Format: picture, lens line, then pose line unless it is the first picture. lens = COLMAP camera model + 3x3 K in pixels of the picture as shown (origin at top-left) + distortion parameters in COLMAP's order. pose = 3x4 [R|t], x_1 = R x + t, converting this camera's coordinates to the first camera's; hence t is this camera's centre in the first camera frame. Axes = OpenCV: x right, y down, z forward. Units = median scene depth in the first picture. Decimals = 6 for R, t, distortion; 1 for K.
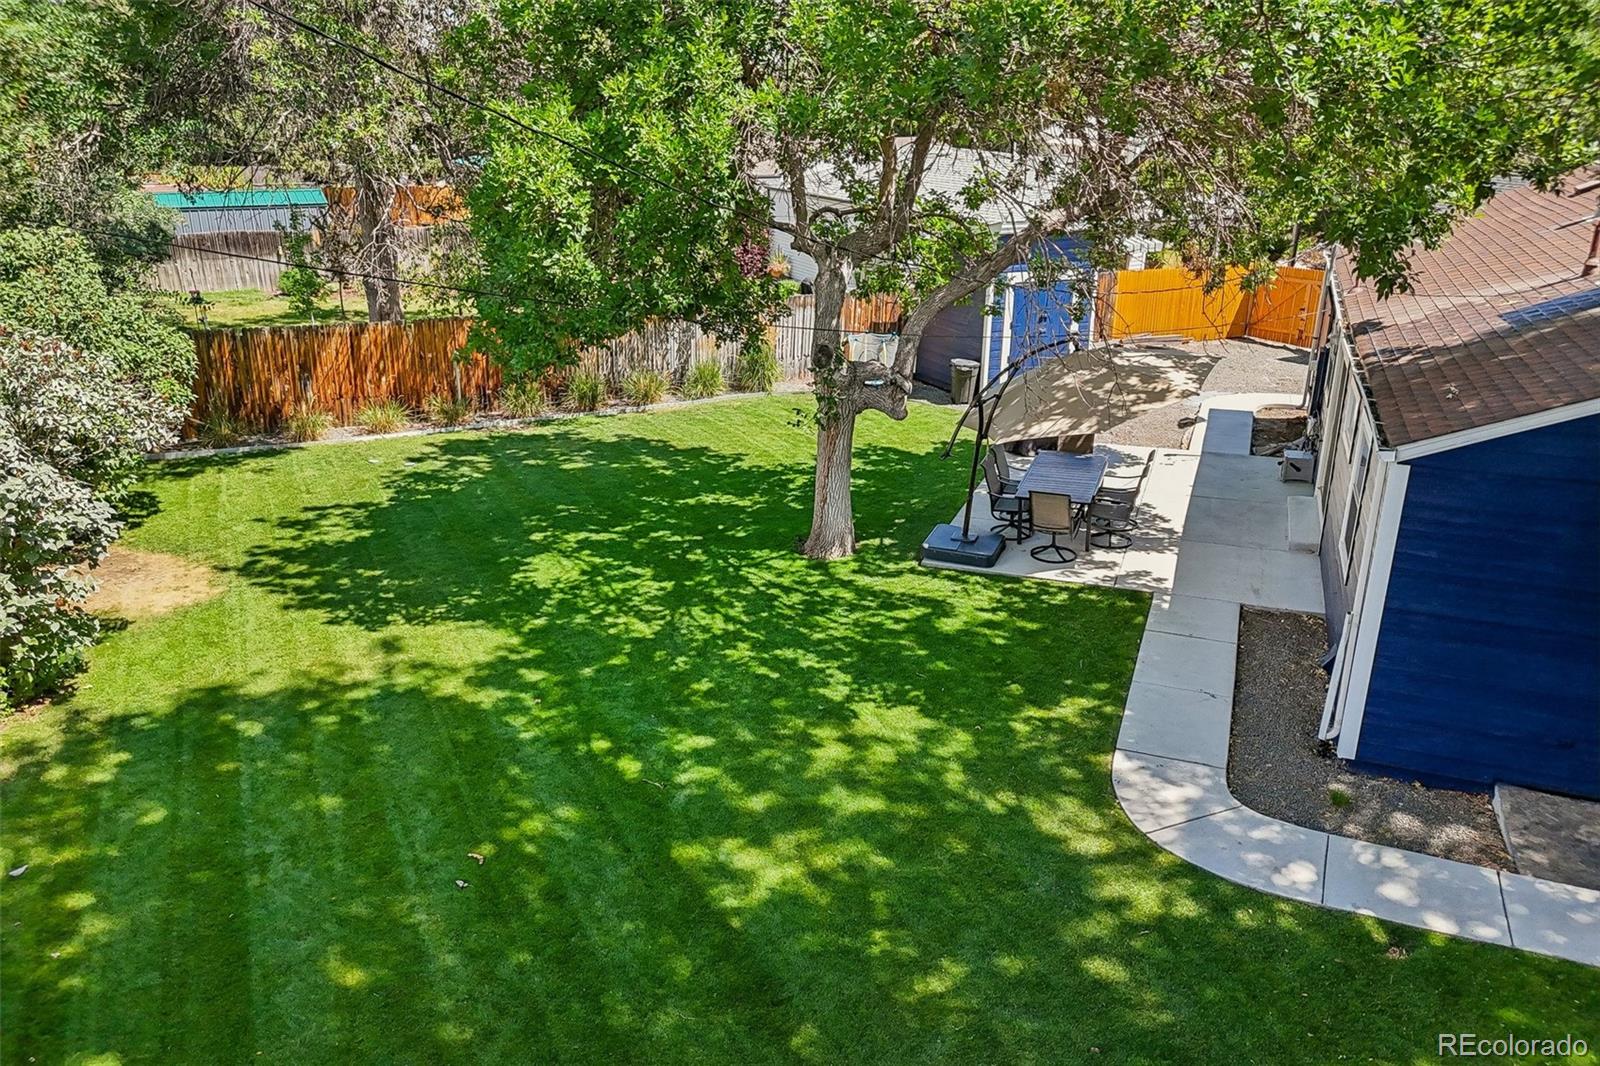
lens RADIAL K [[1168.5, 0, 800.0], [0, 1168.5, 533.0], [0, 0, 1]] dist [0.071568, -0.083283]
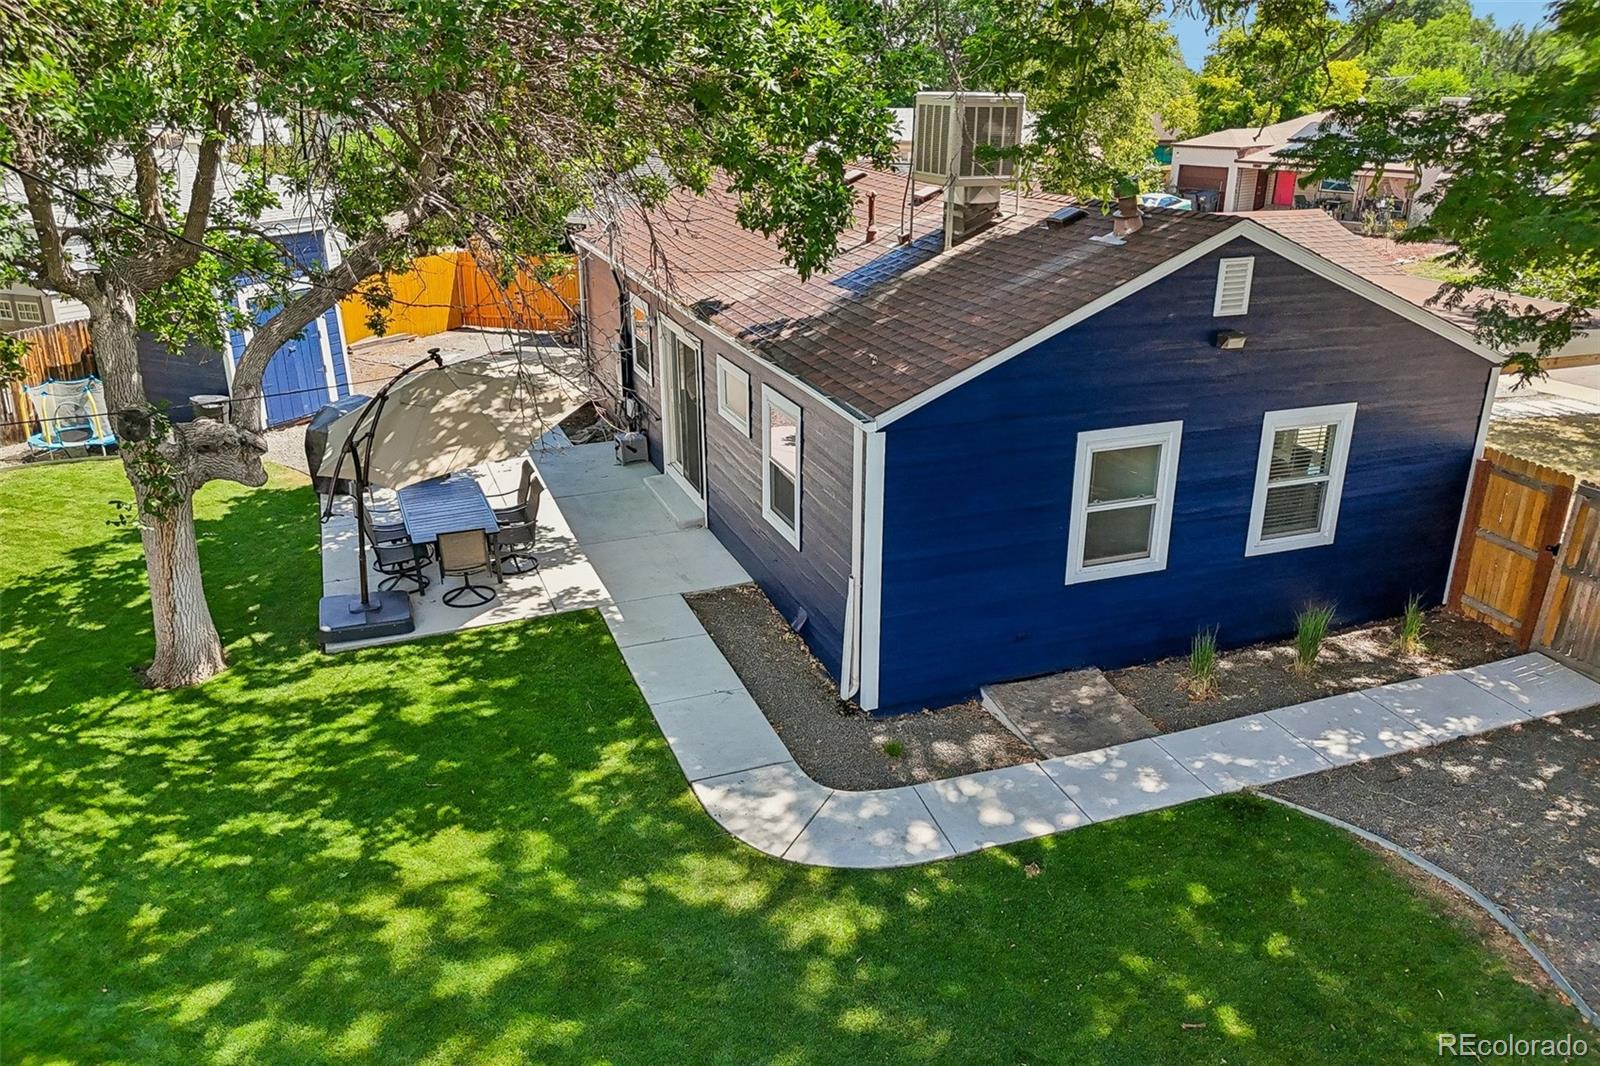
lens RADIAL K [[1168.5, 0, 800.0], [0, 1168.5, 533.0], [0, 0, 1]] dist [0.071568, -0.083283]
pose [[0.746656, -0.240711, 0.620131, -0.158644], [0.233577, 0.967744, 0.094407, -0.061836], [-0.622853, 0.074358, 0.778797, 0.162048]]
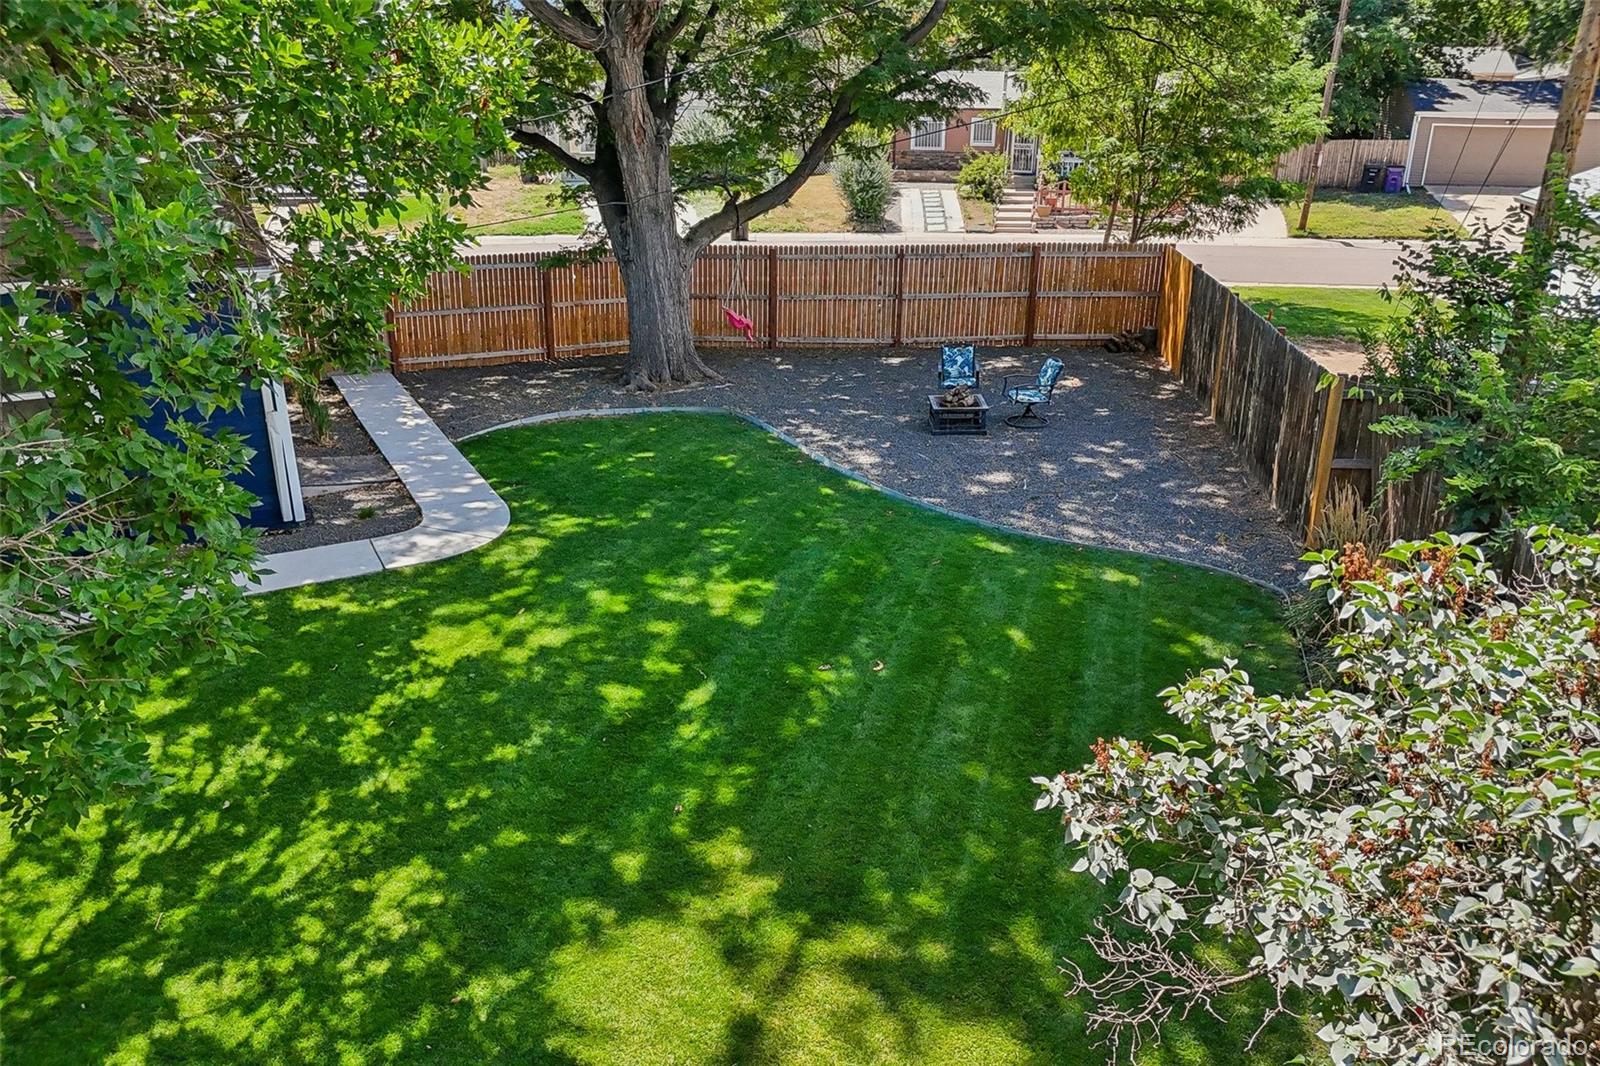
lens RADIAL K [[1247.6, 0, 788.8], [0, 1247.6, 559.7], [0, 0, 1]] dist [0.091661, -0.116129]
pose [[-0.745601, -0.251154, 0.617252, -0.618554], [0.231764, 0.770705, 0.593548, -0.363964], [-0.624792, 0.585607, -0.516430, 1.100915]]
